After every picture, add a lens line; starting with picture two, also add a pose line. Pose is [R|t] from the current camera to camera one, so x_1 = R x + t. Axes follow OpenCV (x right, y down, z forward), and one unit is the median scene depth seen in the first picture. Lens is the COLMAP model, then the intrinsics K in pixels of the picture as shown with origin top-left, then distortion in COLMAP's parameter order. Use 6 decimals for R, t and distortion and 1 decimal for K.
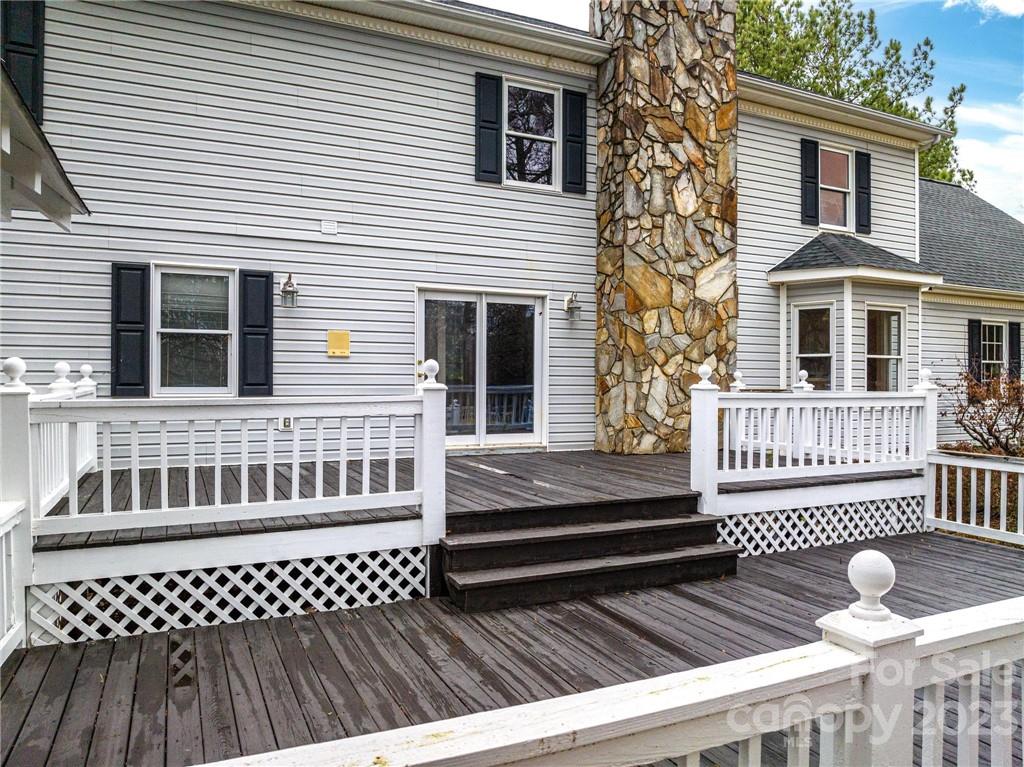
lens RADIAL K [[721.8, 0, 512.0], [0, 721.8, 383.5], [0, 0, 1]] dist [-0.043702, 0.001832]
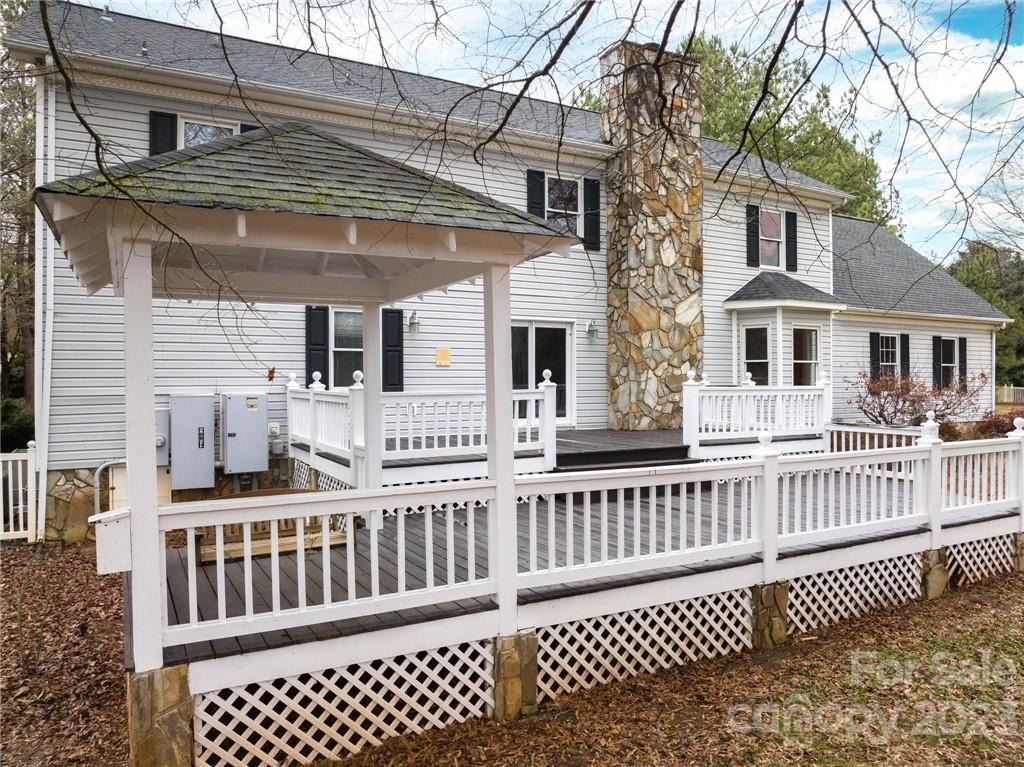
lens RADIAL K [[721.8, 0, 512.0], [0, 721.8, 383.5], [0, 0, 1]] dist [-0.043702, 0.001832]
pose [[0.997948, -0.009061, 0.063387, -0.168063], [0.009141, 0.999958, -0.000969, 0.001840], [-0.063376, 0.001547, 0.997989, -0.430650]]
